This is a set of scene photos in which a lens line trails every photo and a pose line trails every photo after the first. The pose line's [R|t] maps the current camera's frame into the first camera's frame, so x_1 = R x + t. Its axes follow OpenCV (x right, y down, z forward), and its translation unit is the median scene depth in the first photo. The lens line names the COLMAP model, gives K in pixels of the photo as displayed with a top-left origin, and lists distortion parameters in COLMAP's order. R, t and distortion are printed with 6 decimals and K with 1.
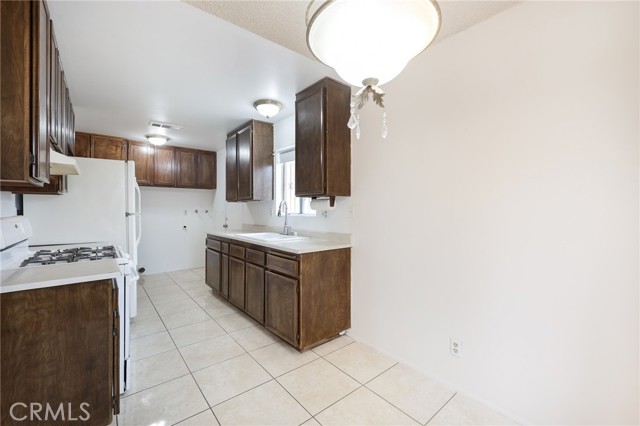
lens RADIAL K [[266.6, 0, 316.3], [0, 266.6, 208.9], [0, 0, 1]] dist [0.001062, 0.000049]
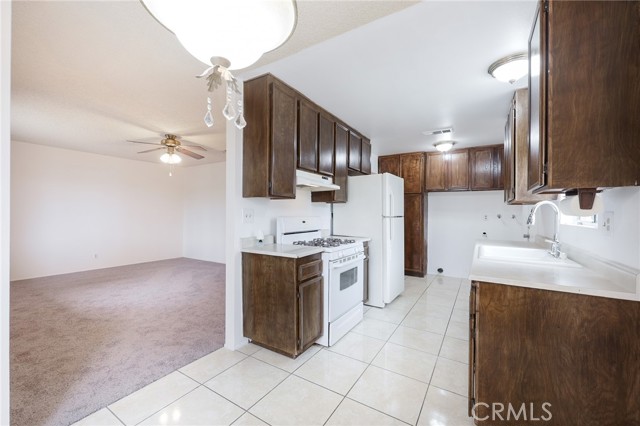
lens RADIAL K [[266.6, 0, 317.2], [0, 266.6, 212.1], [0, 0, 1]] dist [0.001062, 0.000049]
pose [[0.300344, 0.000815, -0.953831, 0.253402], [-0.007323, 0.999972, -0.001452, 0.001060], [0.953803, 0.007421, 0.300342, 0.237717]]
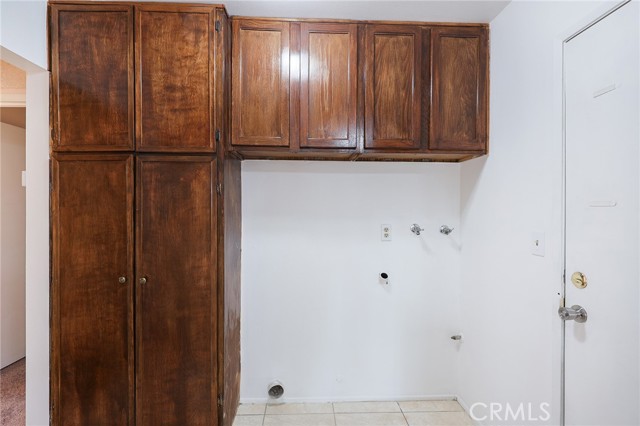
lens RADIAL K [[266.6, 0, 317.1], [0, 266.6, 213.4], [0, 0, 1]] dist [0.001062, 0.000049]
pose [[0.793230, 0.004945, -0.608902, -0.451770], [-0.004046, 0.999988, 0.002850, -0.016211], [0.608908, 0.000203, 0.793241, 0.864056]]
